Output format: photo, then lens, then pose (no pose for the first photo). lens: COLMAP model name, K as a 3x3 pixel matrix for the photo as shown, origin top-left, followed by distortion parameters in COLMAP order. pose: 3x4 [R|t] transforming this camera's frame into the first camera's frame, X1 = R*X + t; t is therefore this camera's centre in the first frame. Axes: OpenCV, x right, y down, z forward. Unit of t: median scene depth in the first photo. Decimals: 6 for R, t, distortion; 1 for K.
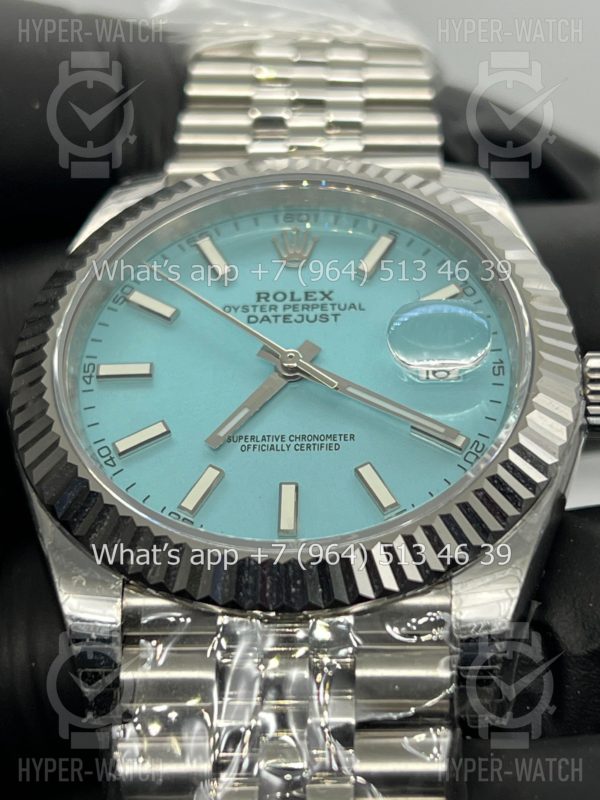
lens RADIAL K [[1851.9, 0, 300.0], [0, 1851.9, 400.0], [0, 0, 1]] dist [0.203406, -0.103891]
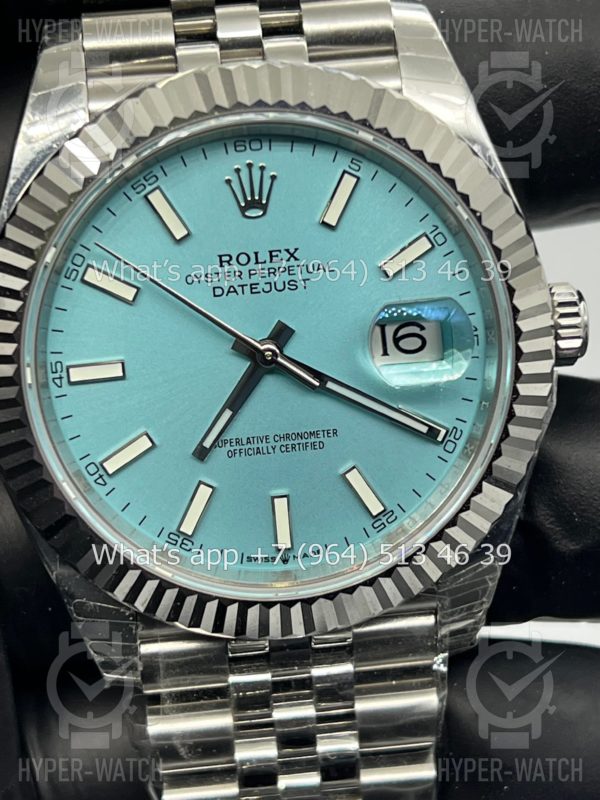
lens RADIAL K [[1851.9, 0, 300.0], [0, 1851.9, 400.0], [0, 0, 1]] dist [0.203406, -0.103891]
pose [[0.984463, -0.121414, 0.126850, -0.112965], [0.002144, 0.730674, 0.682723, -0.660054], [-0.175578, -0.671844, 0.719582, 0.268656]]
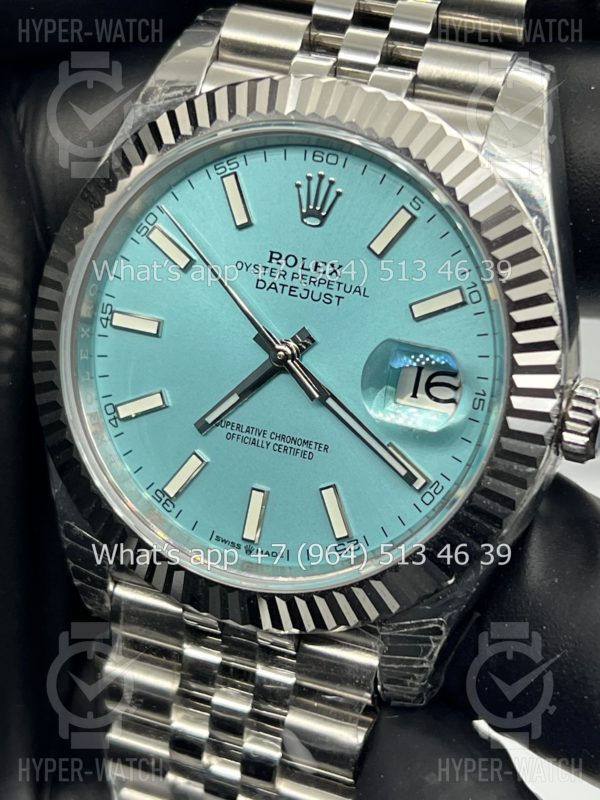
lens RADIAL K [[1851.9, 0, 300.0], [0, 1851.9, 400.0], [0, 0, 1]] dist [0.203406, -0.103891]
pose [[0.951852, 0.192587, -0.238511, 0.247675], [0.010695, 0.756696, 0.653679, -0.656376], [0.306371, -0.624757, 0.718203, 0.248253]]
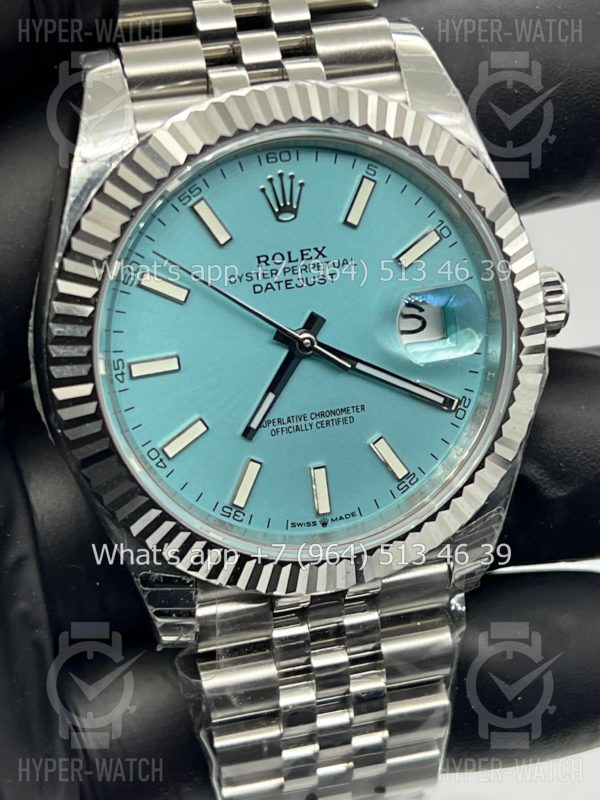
lens RADIAL K [[1851.9, 0, 300.0], [0, 1851.9, 400.0], [0, 0, 1]] dist [0.203406, -0.103891]
pose [[0.941838, -0.183286, 0.281687, -0.318128], [-0.066714, 0.719535, 0.691244, -0.744136], [-0.329379, -0.669832, 0.665458, 0.237949]]
